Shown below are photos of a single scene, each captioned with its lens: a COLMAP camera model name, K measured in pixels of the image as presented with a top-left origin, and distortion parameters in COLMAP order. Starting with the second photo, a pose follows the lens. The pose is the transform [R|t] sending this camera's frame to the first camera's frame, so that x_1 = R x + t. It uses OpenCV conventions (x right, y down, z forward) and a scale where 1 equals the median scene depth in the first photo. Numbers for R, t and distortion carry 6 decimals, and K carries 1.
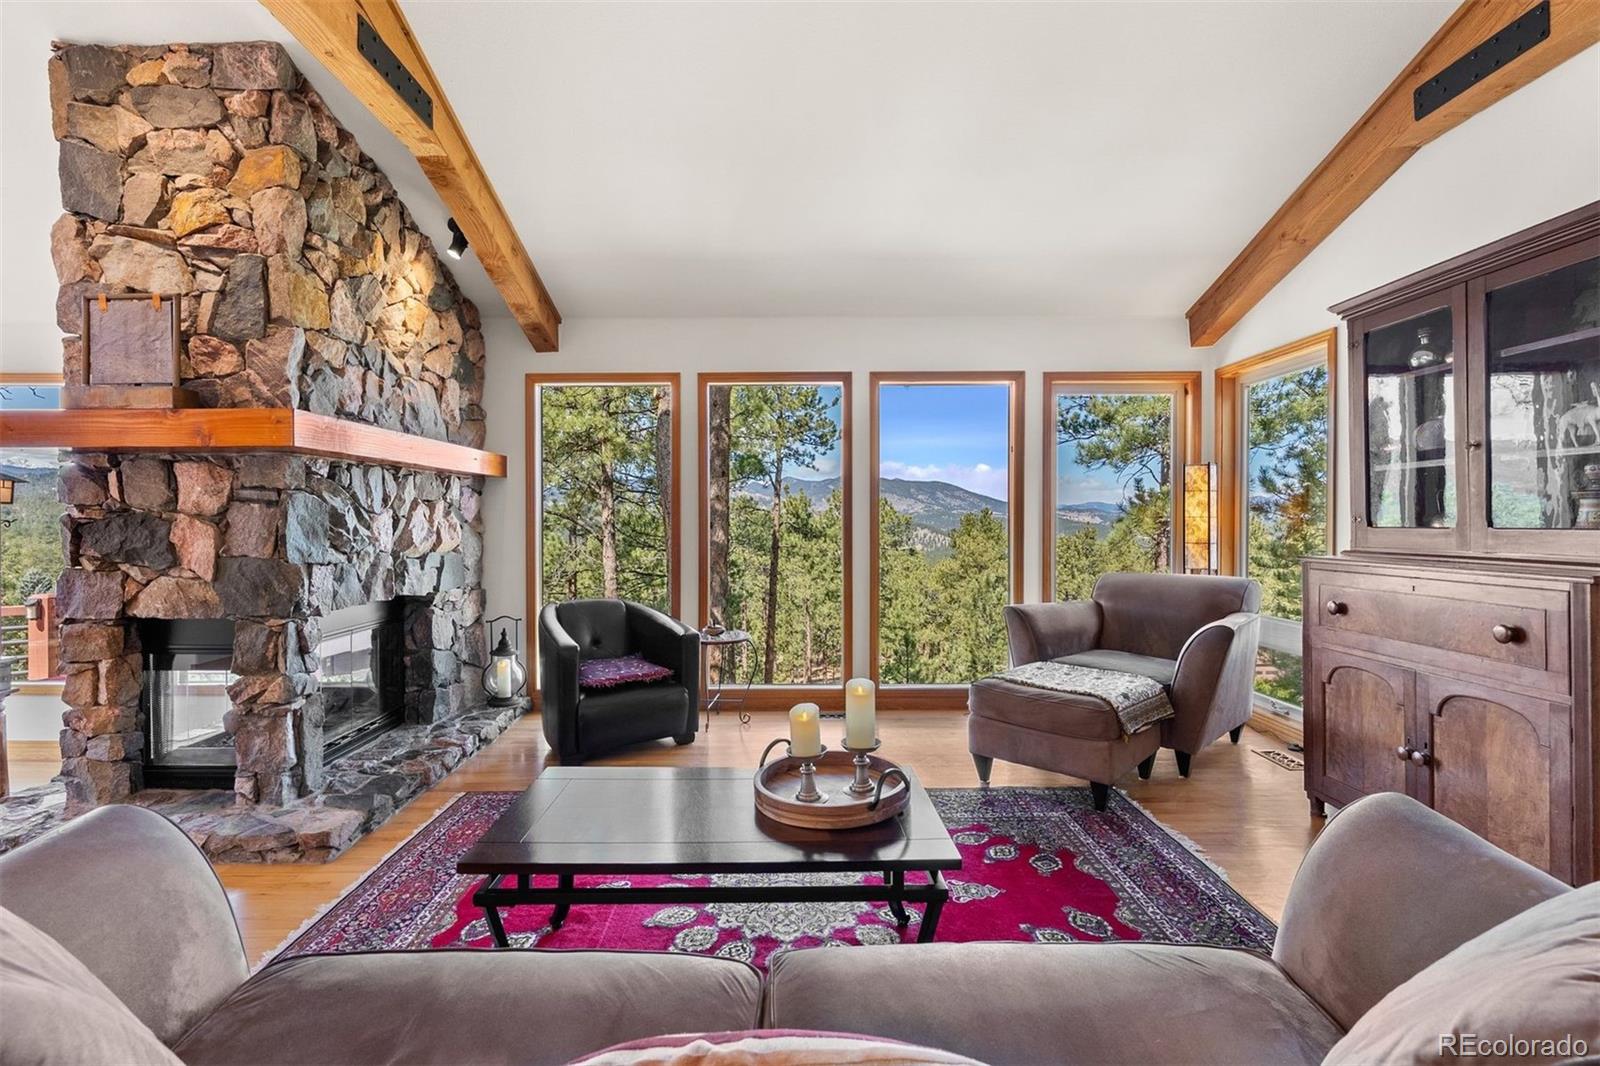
lens RADIAL K [[735.5, 0, 797.8], [0, 735.5, 521.3], [0, 0, 1]] dist [-0.013700, 0.003384]
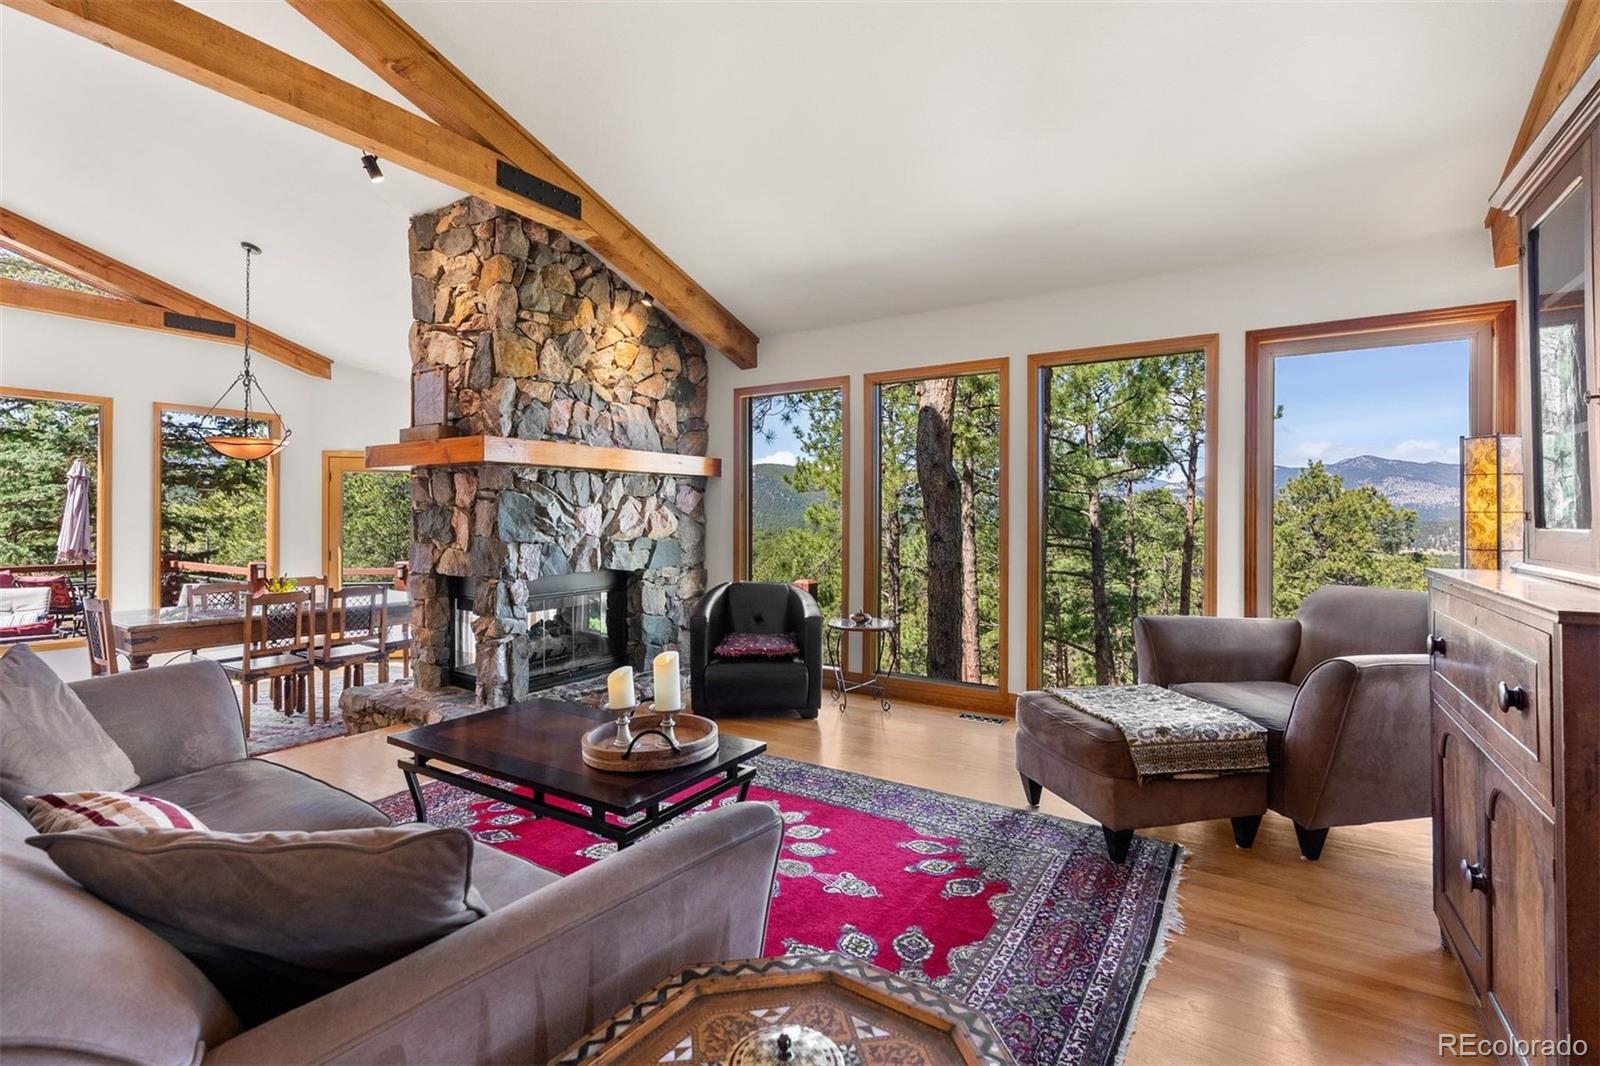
lens RADIAL K [[735.5, 0, 793.6], [0, 735.5, 508.5], [0, 0, 1]] dist [-0.013700, 0.003384]
pose [[0.838306, 0.001287, -0.545199, 0.537179], [-0.006201, 0.999955, -0.007175, -0.000554], [0.545165, 0.009396, 0.838276, 0.089127]]
